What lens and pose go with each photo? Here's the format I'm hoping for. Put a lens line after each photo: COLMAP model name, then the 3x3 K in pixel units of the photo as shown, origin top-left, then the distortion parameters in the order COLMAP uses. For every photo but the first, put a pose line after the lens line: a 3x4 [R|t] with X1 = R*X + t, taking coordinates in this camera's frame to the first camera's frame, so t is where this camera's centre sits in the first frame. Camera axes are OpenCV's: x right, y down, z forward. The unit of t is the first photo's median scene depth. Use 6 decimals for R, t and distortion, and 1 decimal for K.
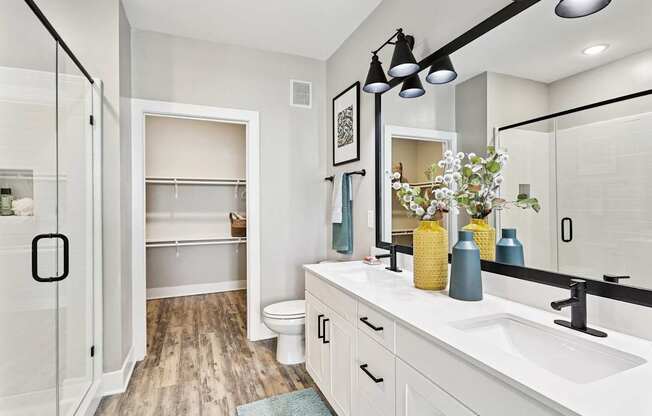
lens RADIAL K [[319.4, 0, 343.4], [0, 319.4, 207.6], [0, 0, 1]] dist [-0.000851, 0.000153]
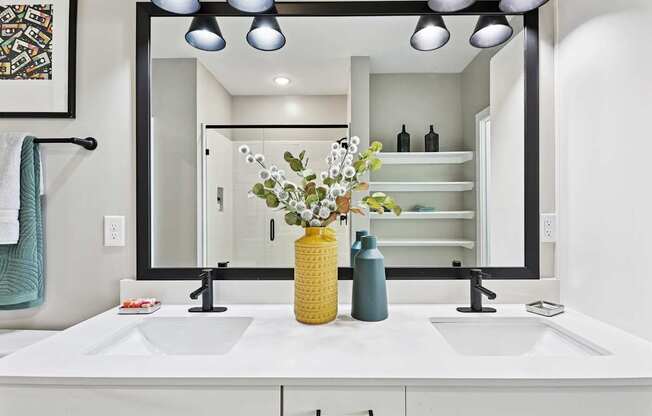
lens RADIAL K [[293.7, 0, 326.6], [0, 293.7, 211.1], [0, 0, 1]] dist [-0.018109, -0.000075]
pose [[0.427717, -0.006495, 0.903889, -0.193546], [0.001814, 0.999978, 0.006327, 0.000423], [-0.903911, -0.001066, 0.427720, 0.416073]]
